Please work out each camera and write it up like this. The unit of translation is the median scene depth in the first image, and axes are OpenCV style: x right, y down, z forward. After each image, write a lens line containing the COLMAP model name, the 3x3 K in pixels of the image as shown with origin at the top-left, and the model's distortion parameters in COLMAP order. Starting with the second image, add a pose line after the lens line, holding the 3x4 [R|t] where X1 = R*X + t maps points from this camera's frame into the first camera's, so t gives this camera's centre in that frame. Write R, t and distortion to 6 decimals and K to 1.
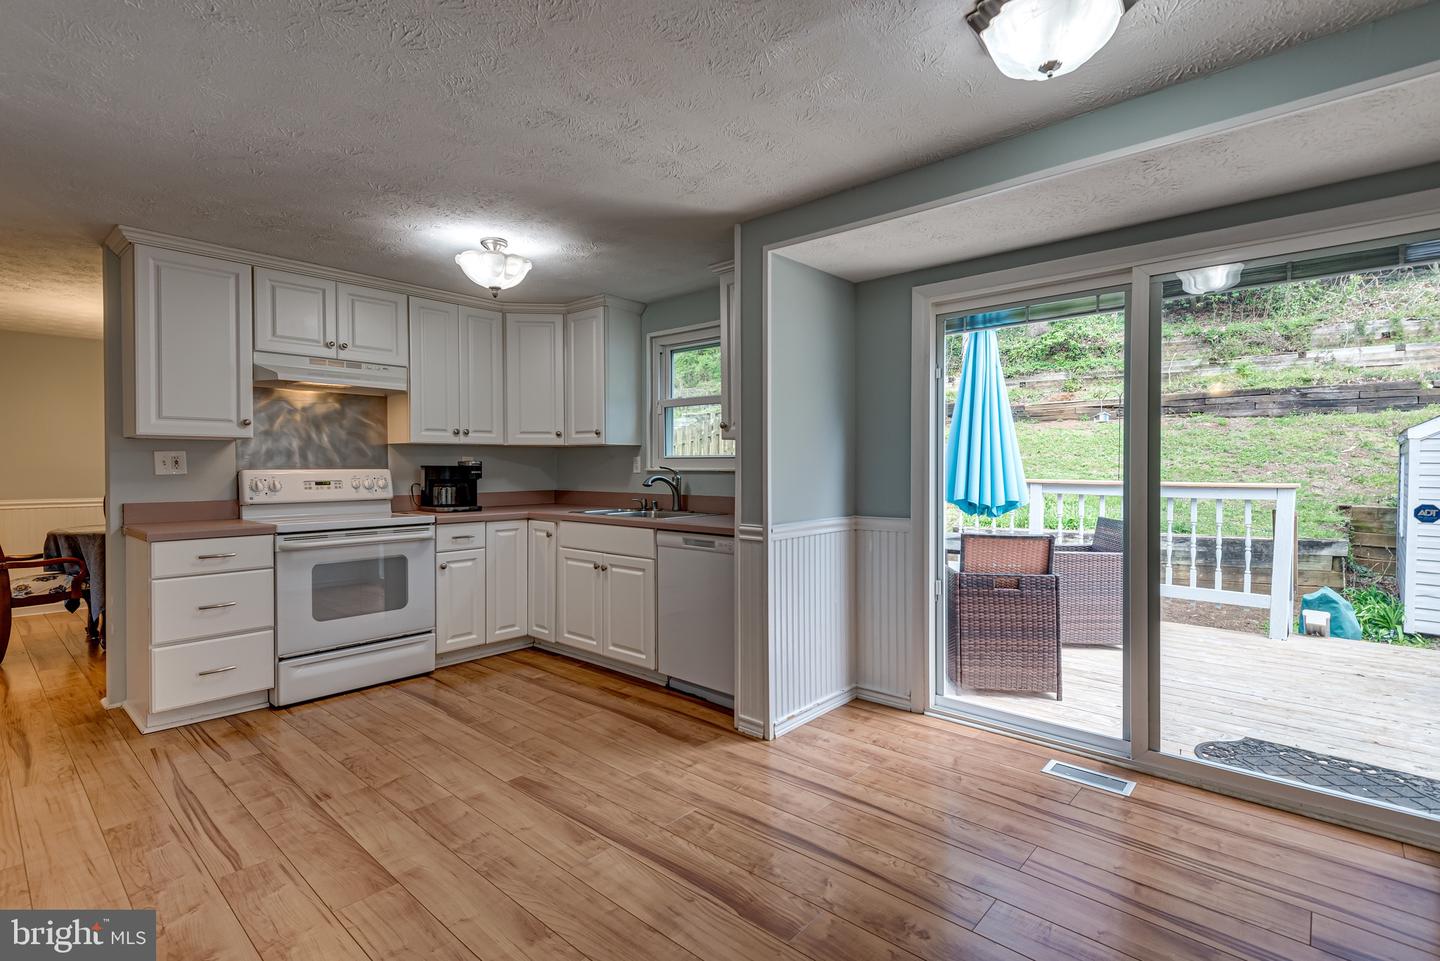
lens RADIAL K [[653.4, 0, 739.4], [0, 653.4, 472.9], [0, 0, 1]] dist [0.050589, -0.030292]
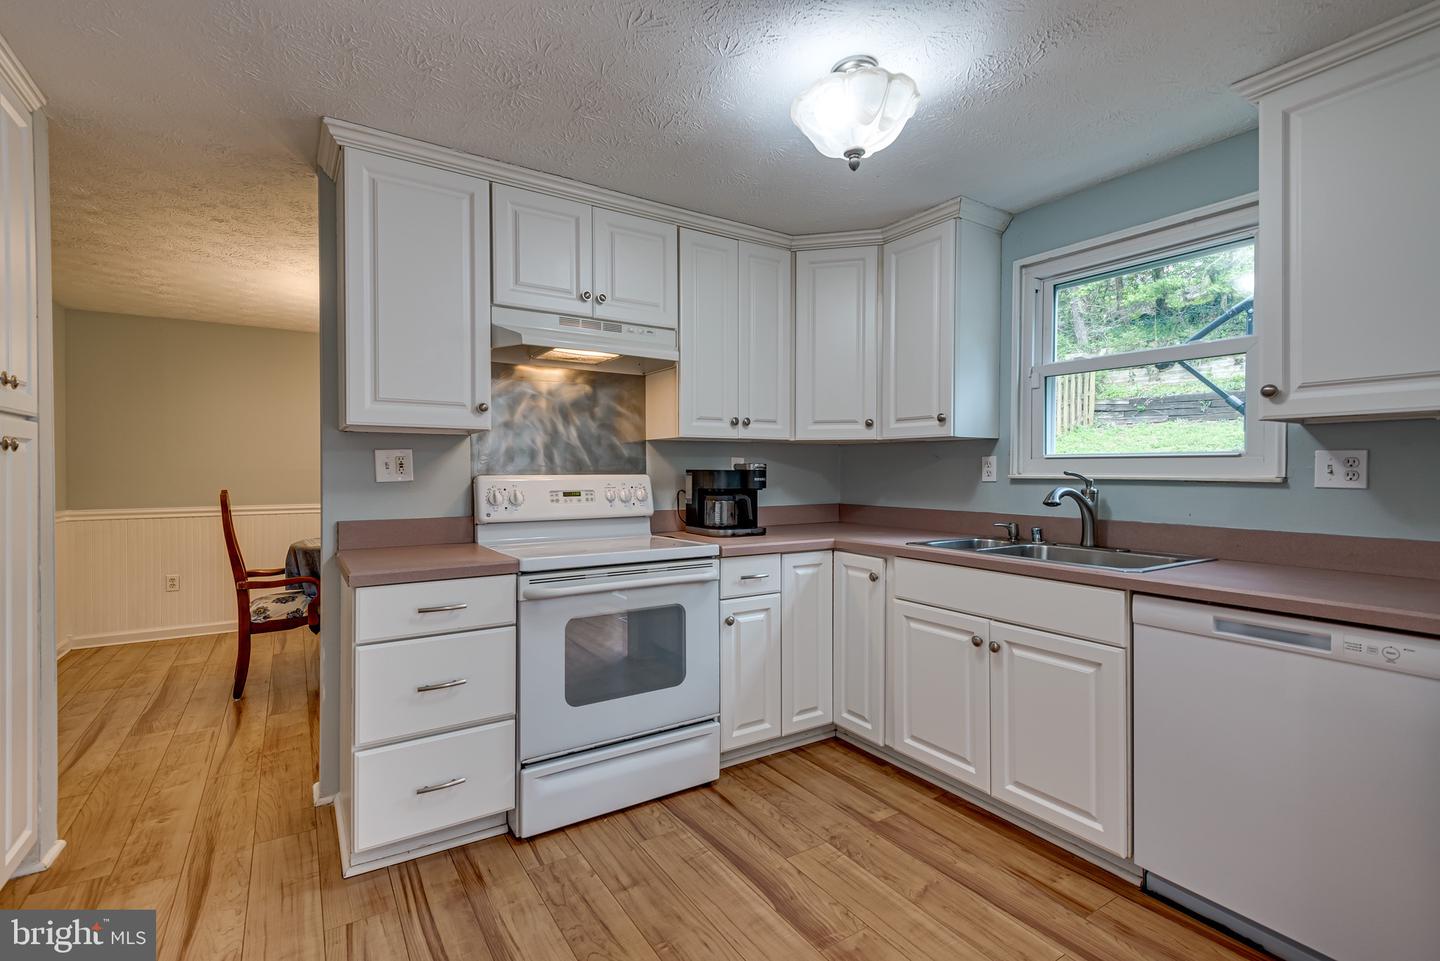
lens RADIAL K [[649.5, 0, 717.7], [0, 649.5, 471.9], [0, 0, 1]] dist [0.012986, -0.000955]
pose [[0.956015, 0.002252, -0.293308, -0.279257], [-0.004447, 0.999967, -0.006817, -0.004581], [0.293283, 0.007822, 0.955994, 0.384796]]
